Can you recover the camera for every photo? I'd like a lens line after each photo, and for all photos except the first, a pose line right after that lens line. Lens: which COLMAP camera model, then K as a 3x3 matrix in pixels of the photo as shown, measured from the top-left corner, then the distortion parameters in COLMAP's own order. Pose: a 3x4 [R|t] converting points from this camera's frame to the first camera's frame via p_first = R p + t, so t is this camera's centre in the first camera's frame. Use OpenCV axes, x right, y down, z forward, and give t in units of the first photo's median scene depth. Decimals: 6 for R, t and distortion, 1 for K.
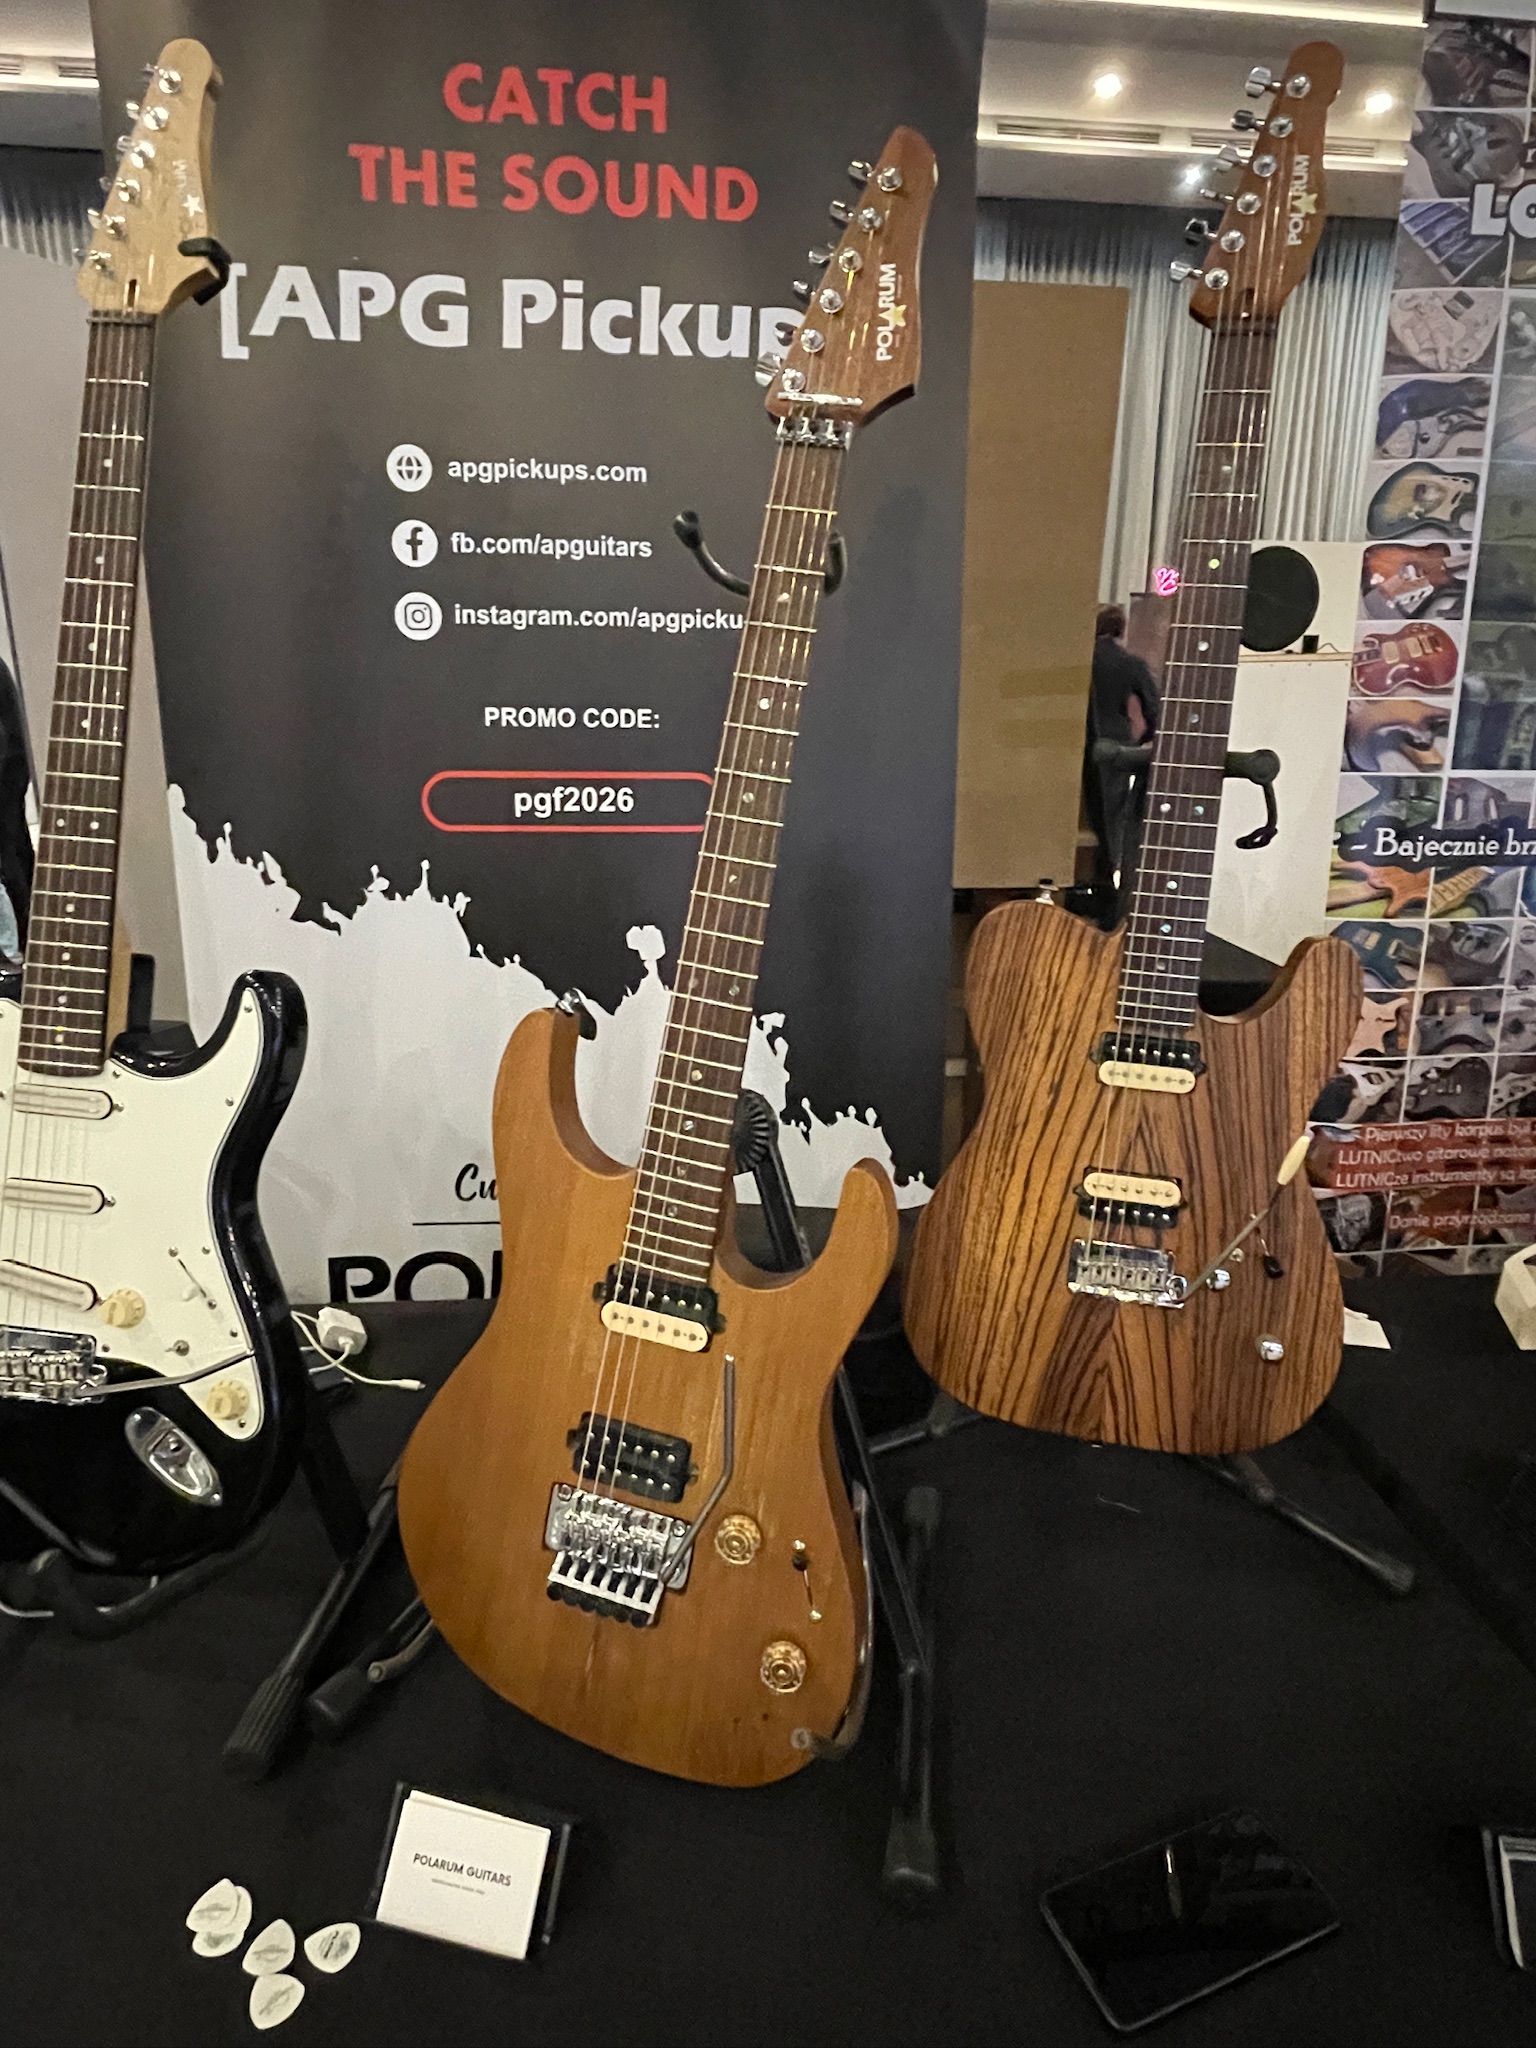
lens RADIAL K [[1165.6, 0, 767.6], [0, 1165.6, 1008.8], [0, 0, 1]] dist [-0.001800, -0.002197]
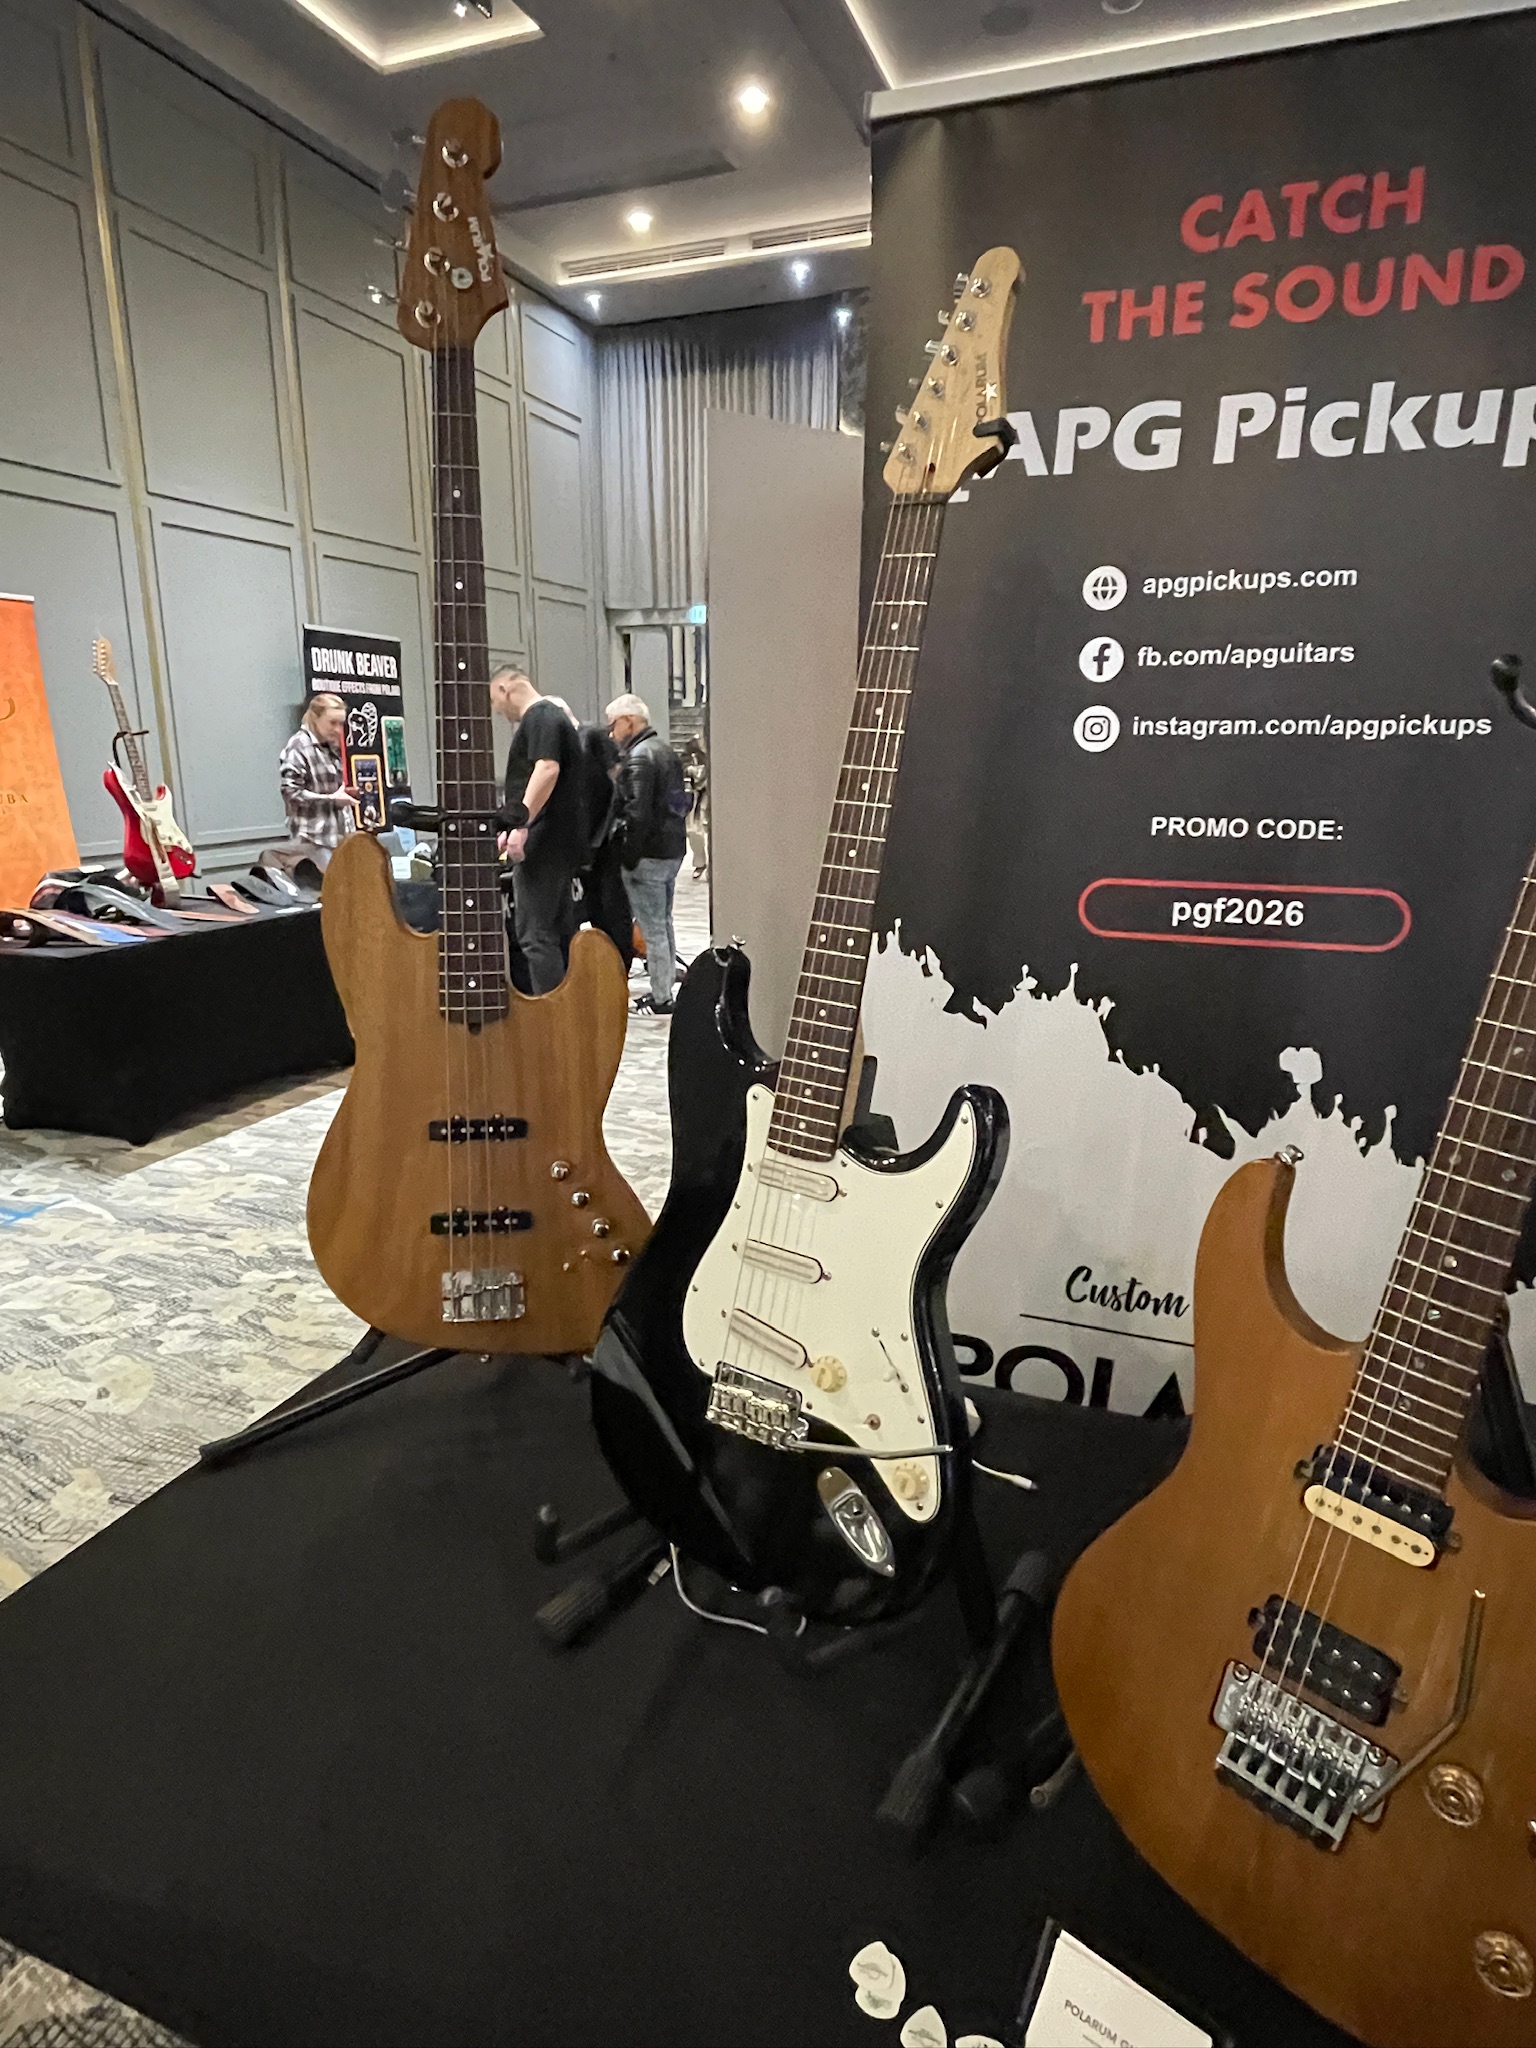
lens RADIAL K [[1165.6, 0, 774.1], [0, 1165.6, 1013.8], [0, 0, 1]] dist [-0.001800, -0.002197]
pose [[0.899027, 0.087054, -0.429153, -0.096715], [-0.107173, 0.993977, -0.022887, -0.034582], [0.424576, 0.066569, 0.902942, -0.033326]]
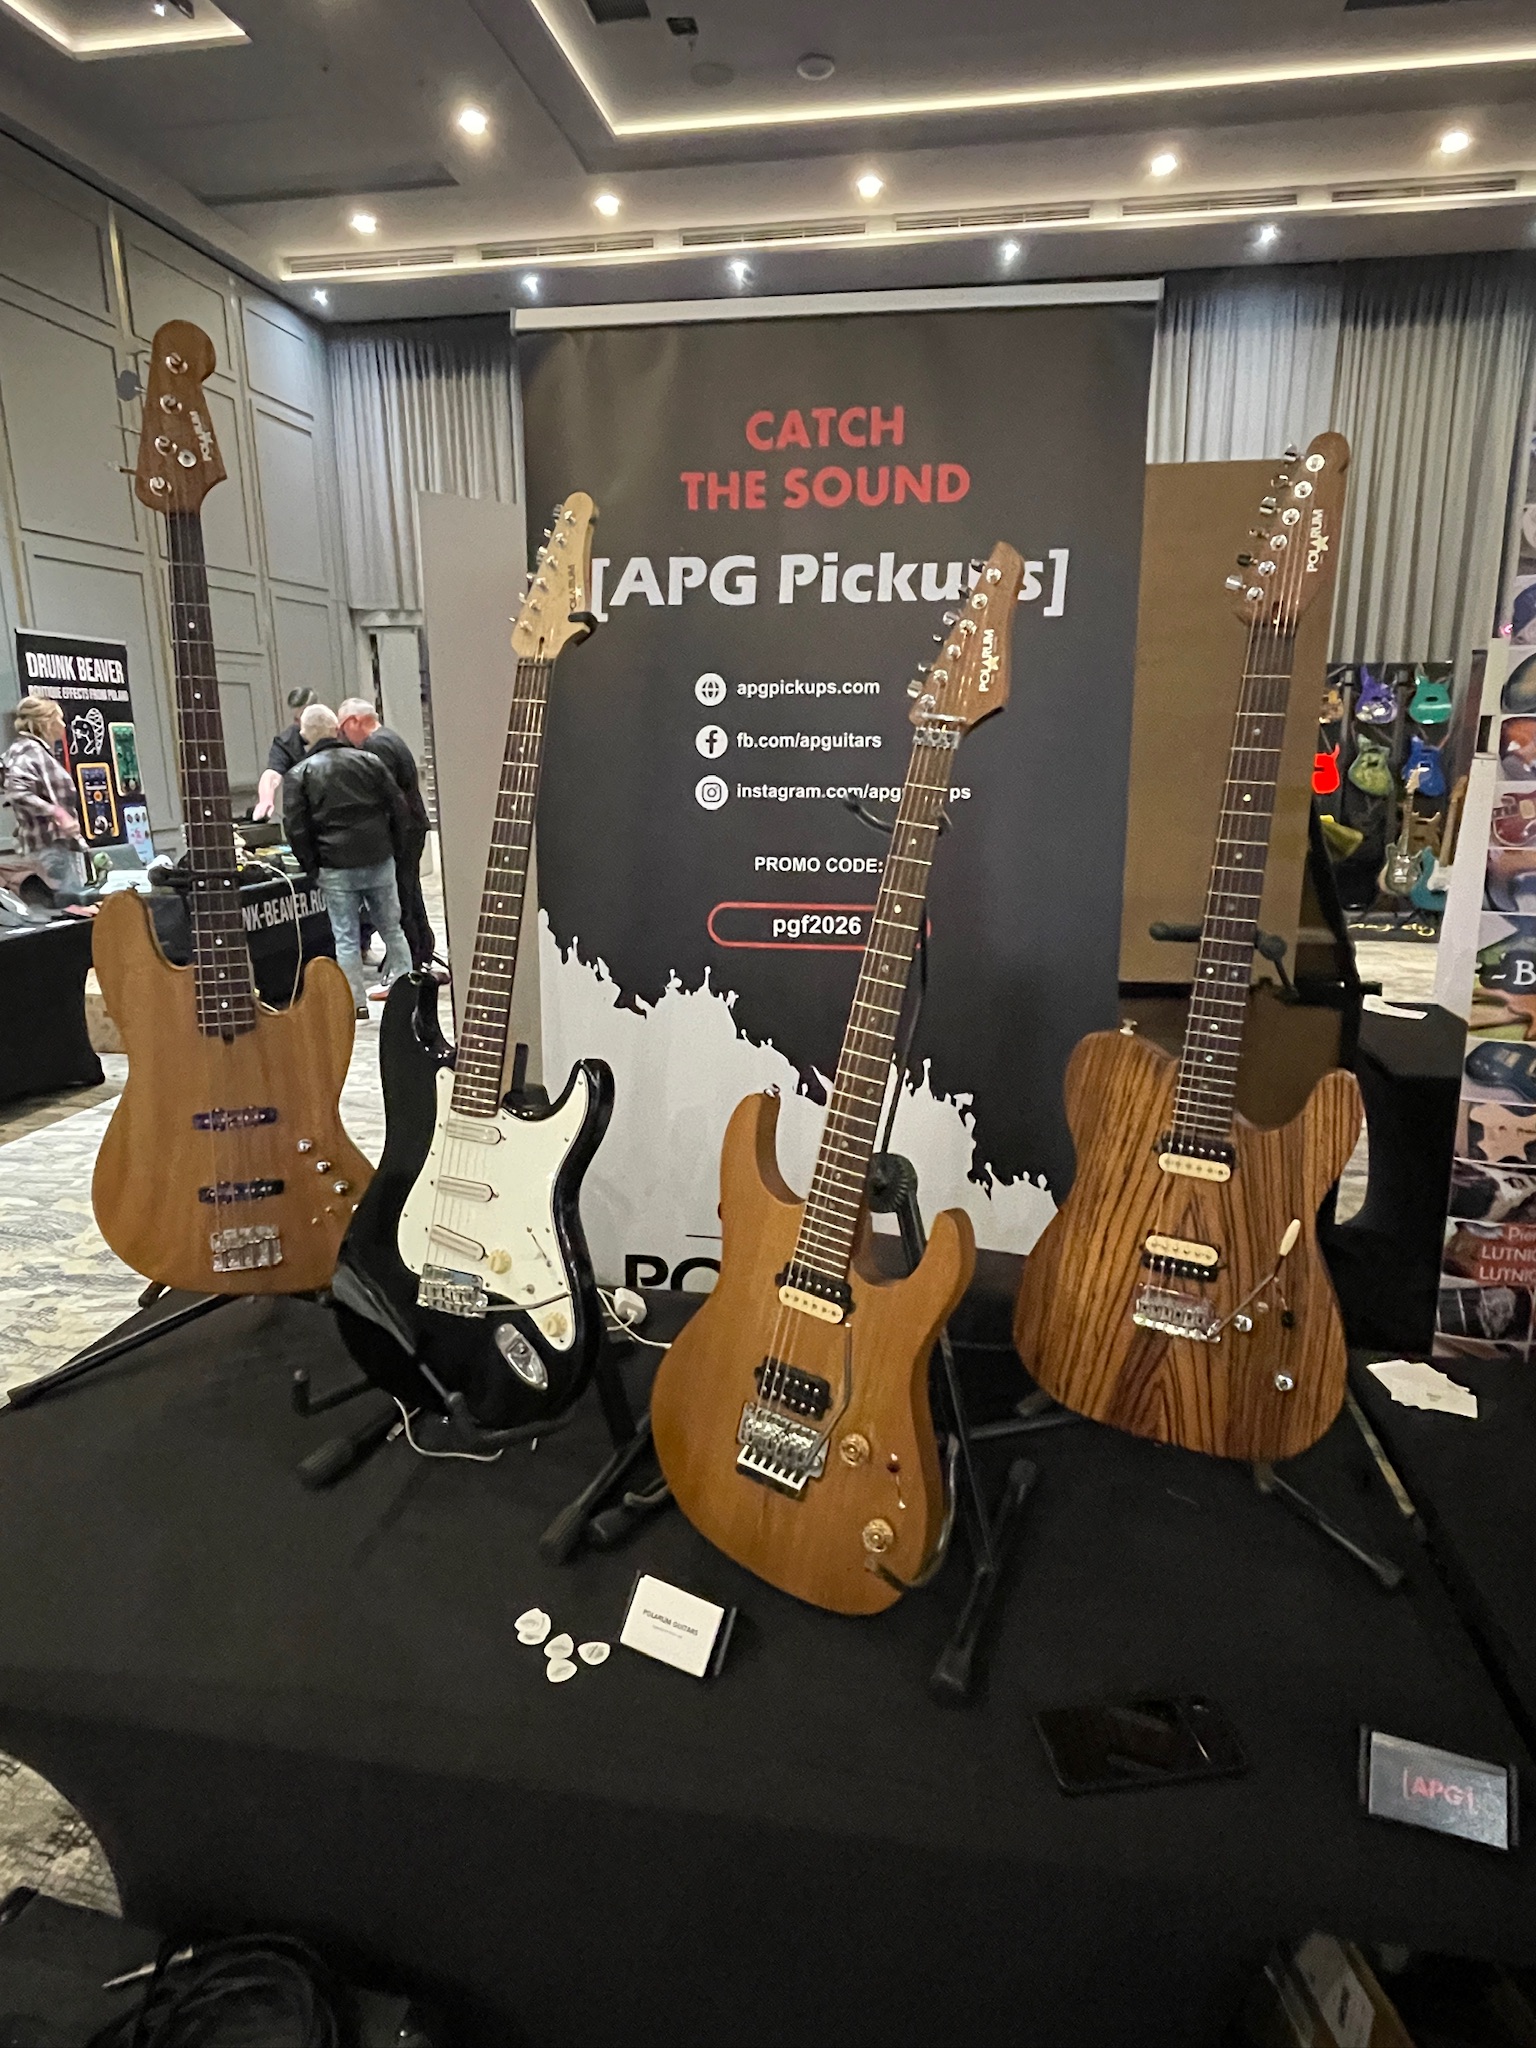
lens RADIAL K [[1165.6, 0, 781.6], [0, 1165.6, 1009.7], [0, 0, 1]] dist [-0.001800, -0.002197]
pose [[0.967555, 0.042597, -0.249044, 0.142165], [-0.052649, 0.998040, -0.033840, -0.038780], [0.247114, 0.045854, 0.967901, -0.320329]]
